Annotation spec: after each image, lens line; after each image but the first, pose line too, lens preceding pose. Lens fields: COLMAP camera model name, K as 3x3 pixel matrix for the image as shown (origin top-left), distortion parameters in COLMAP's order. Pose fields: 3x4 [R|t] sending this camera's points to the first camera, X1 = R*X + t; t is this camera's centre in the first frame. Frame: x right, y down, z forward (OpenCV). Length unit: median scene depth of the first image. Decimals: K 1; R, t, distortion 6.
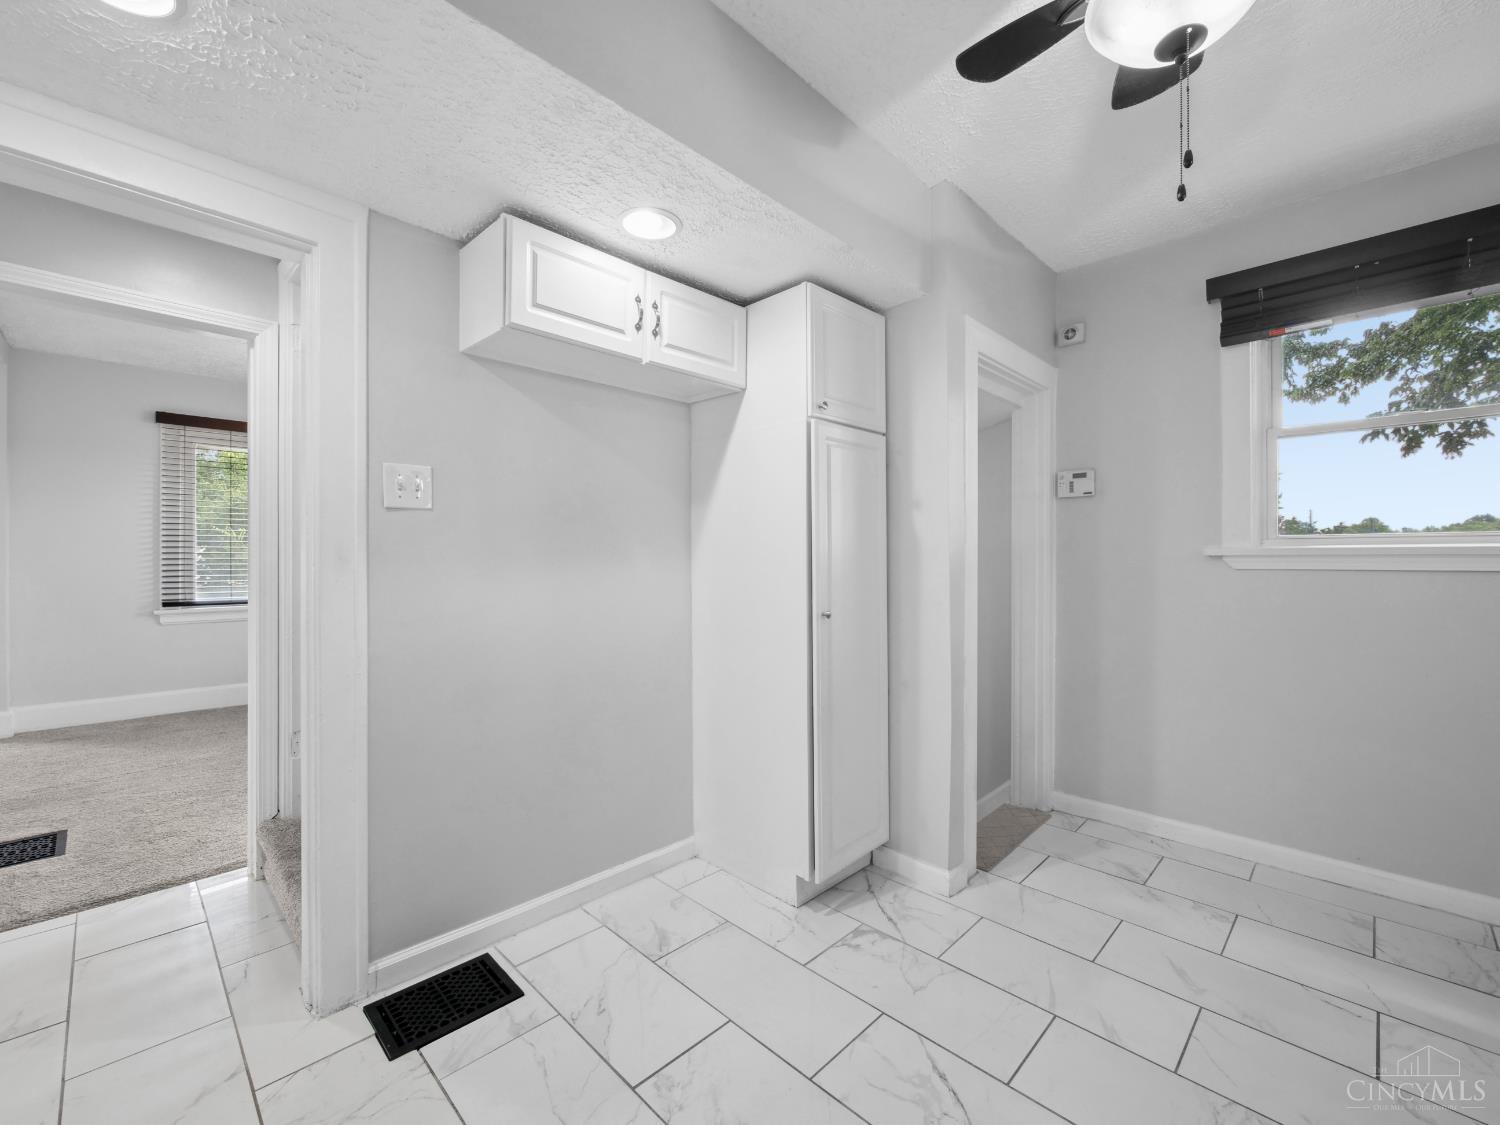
lens RADIAL K [[632.4, 0, 750.5], [0, 632.4, 560.5], [0, 0, 1]] dist [-0.008493, -0.000330]
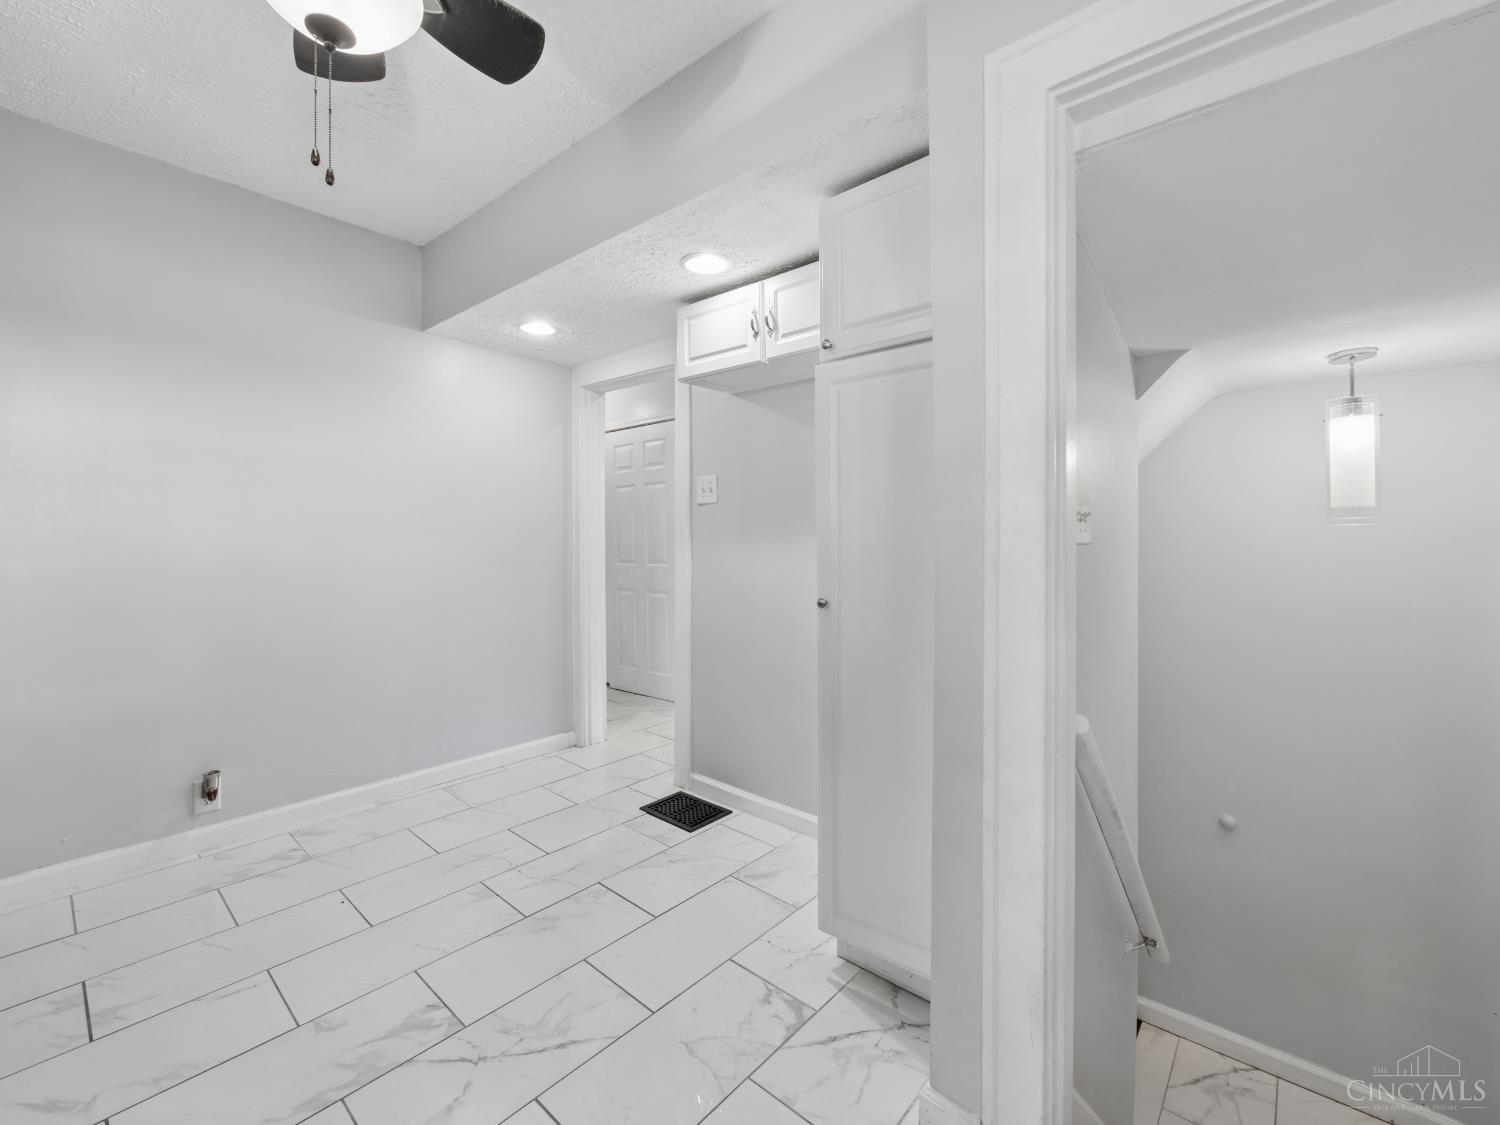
lens RADIAL K [[632.4, 0, 737.7], [0, 632.4, 537.4], [0, 0, 1]] dist [-0.008493, -0.000330]
pose [[0.055938, 0.000487, -0.998434, 0.991468], [-0.004640, 0.999989, 0.000228, 0.003337], [0.998423, 0.004620, 0.055940, 0.912412]]
